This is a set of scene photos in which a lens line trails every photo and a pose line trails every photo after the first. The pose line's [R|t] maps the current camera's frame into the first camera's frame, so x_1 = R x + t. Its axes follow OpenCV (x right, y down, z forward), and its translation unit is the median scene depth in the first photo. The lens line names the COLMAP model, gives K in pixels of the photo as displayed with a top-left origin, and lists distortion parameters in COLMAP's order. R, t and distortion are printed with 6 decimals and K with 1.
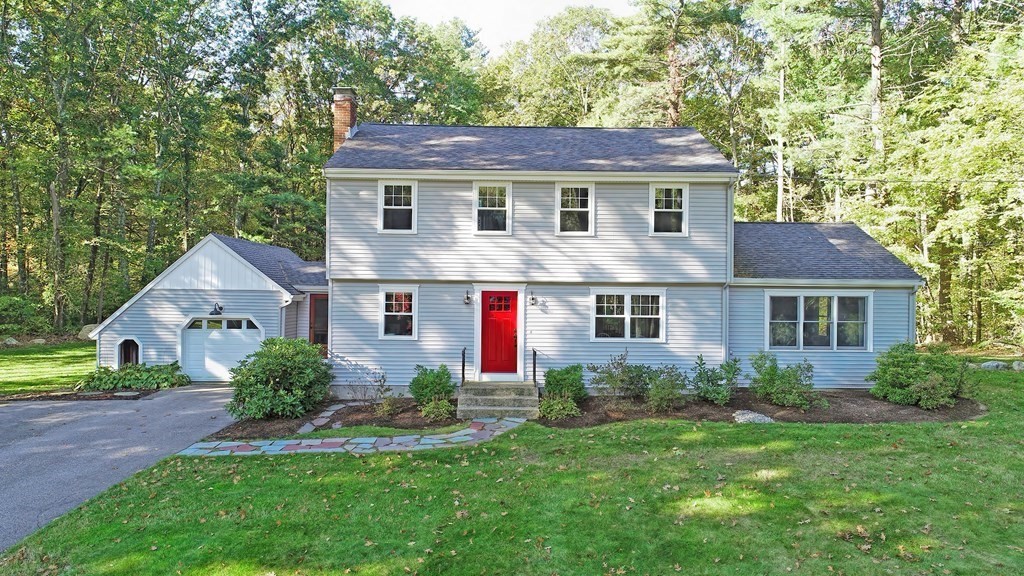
lens RADIAL K [[684.2, 0, 504.4], [0, 684.2, 289.1], [0, 0, 1]] dist [-0.002217, 0.000304]
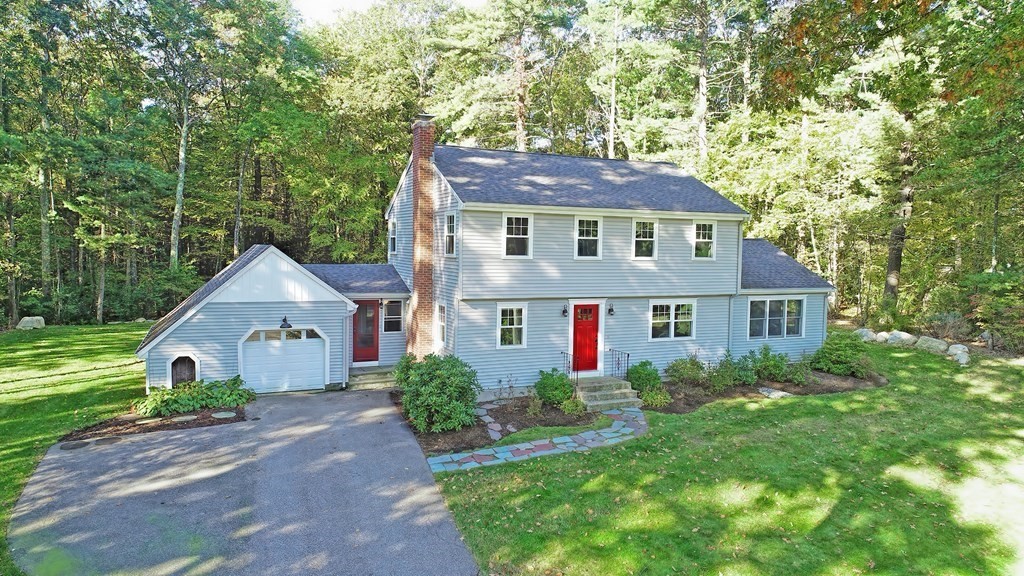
lens RADIAL K [[684.2, 0, 504.4], [0, 684.2, 289.1], [0, 0, 1]] dist [-0.002217, 0.000304]
pose [[0.914503, -0.022404, 0.403958, -0.634518], [-0.007273, 0.997394, 0.071782, -0.111316], [-0.404514, -0.068583, 0.911957, -0.054950]]
